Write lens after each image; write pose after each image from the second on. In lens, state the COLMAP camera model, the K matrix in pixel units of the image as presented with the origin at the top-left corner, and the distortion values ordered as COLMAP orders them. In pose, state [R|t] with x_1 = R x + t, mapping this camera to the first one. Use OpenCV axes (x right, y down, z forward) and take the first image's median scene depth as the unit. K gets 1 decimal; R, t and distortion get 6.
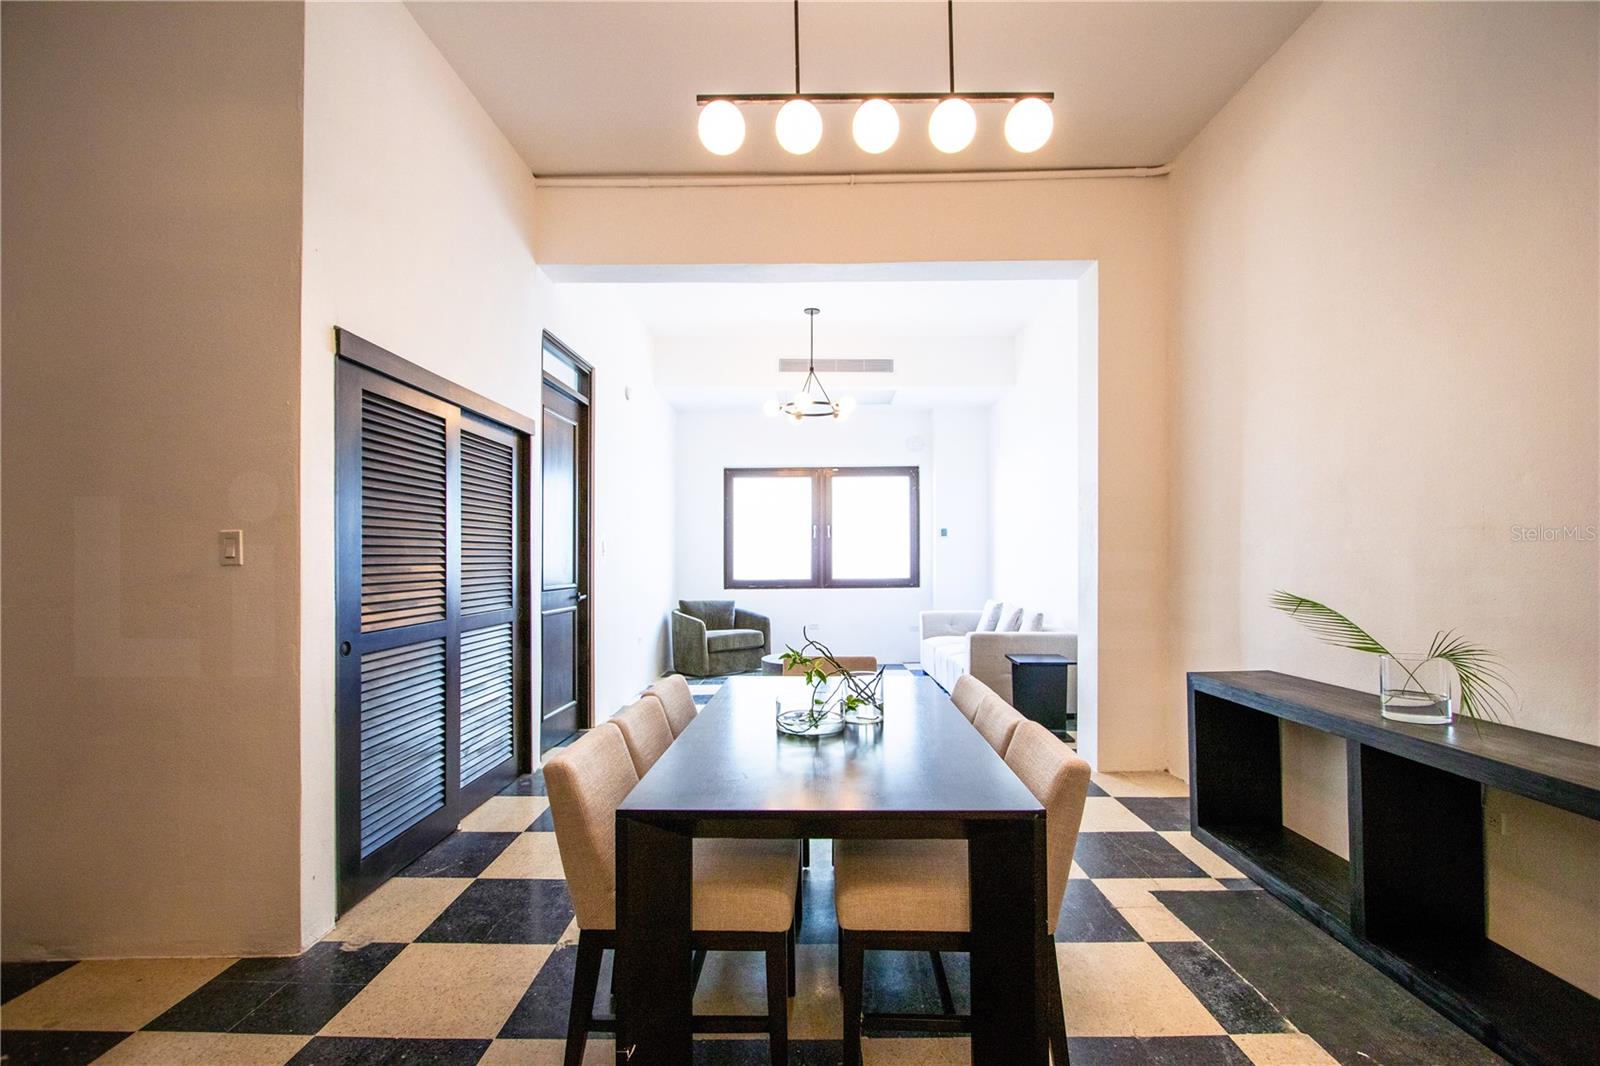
lens RADIAL K [[741.6, 0, 801.5], [0, 741.6, 553.6], [0, 0, 1]] dist [-0.012601, 0.001035]
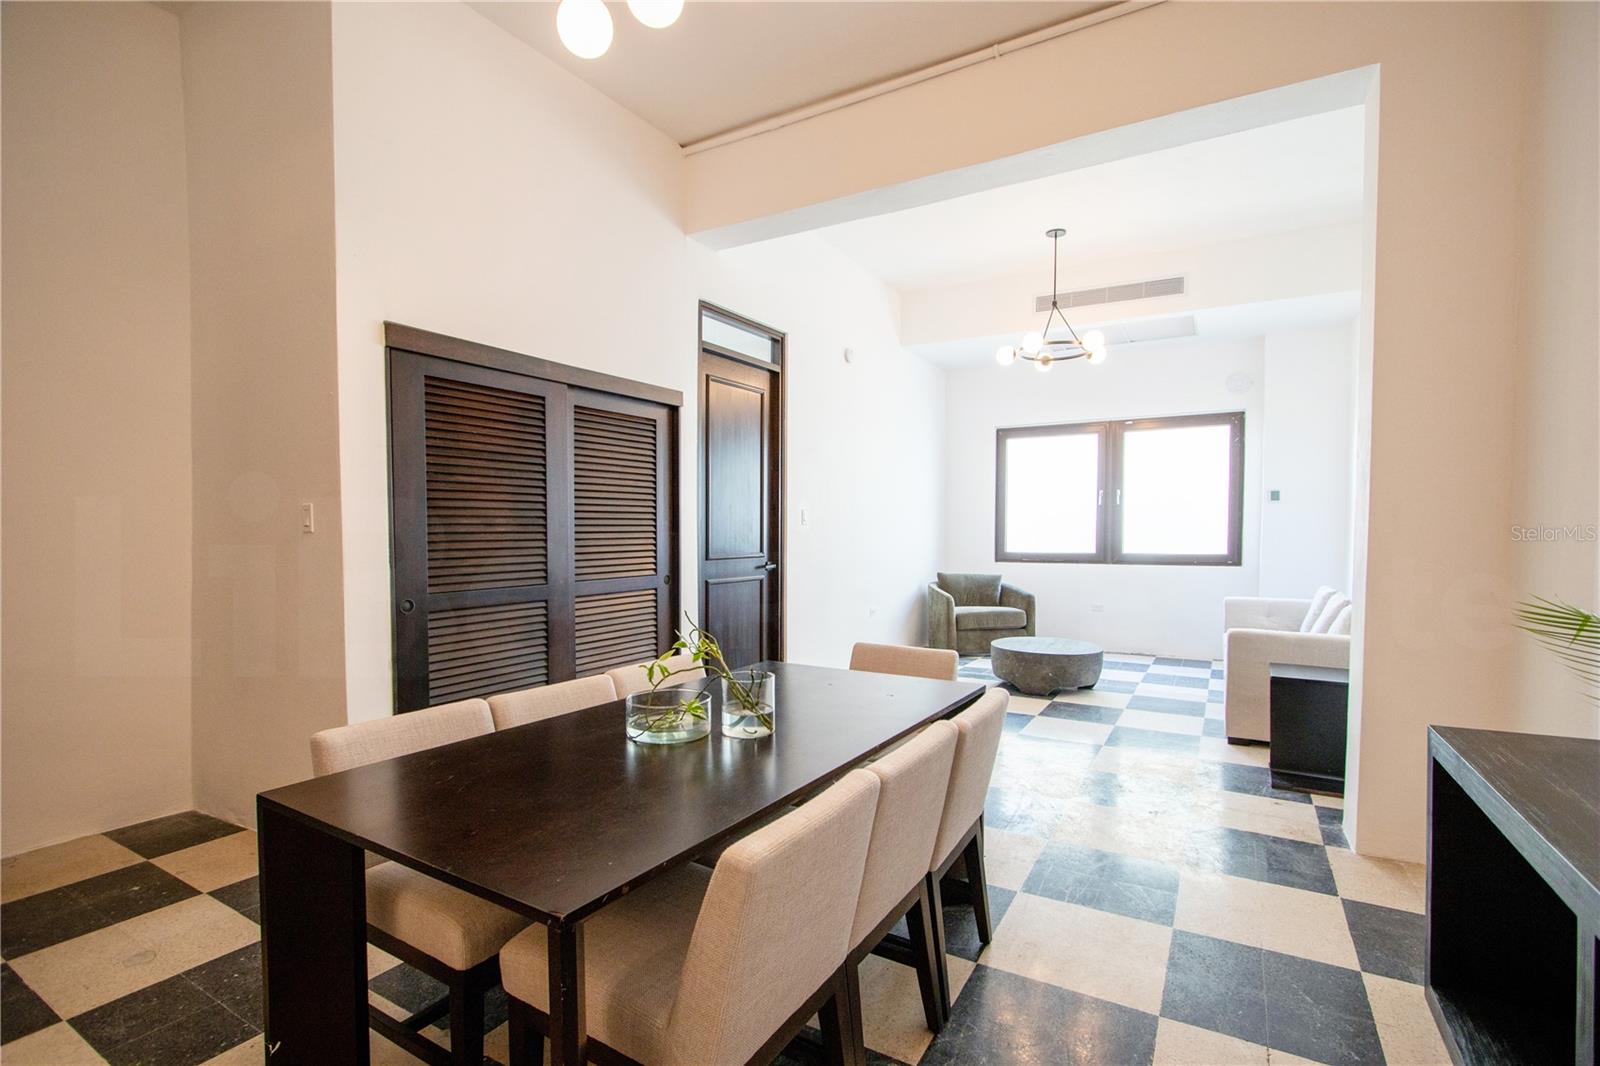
lens RADIAL K [[741.6, 0, 801.5], [0, 741.6, 553.6], [0, 0, 1]] dist [-0.012601, 0.001035]
pose [[0.870886, 0.019046, -0.491116, 0.155762], [0.000767, 0.999195, 0.040109, 0.000714], [0.491484, -0.035307, 0.870170, 0.102929]]
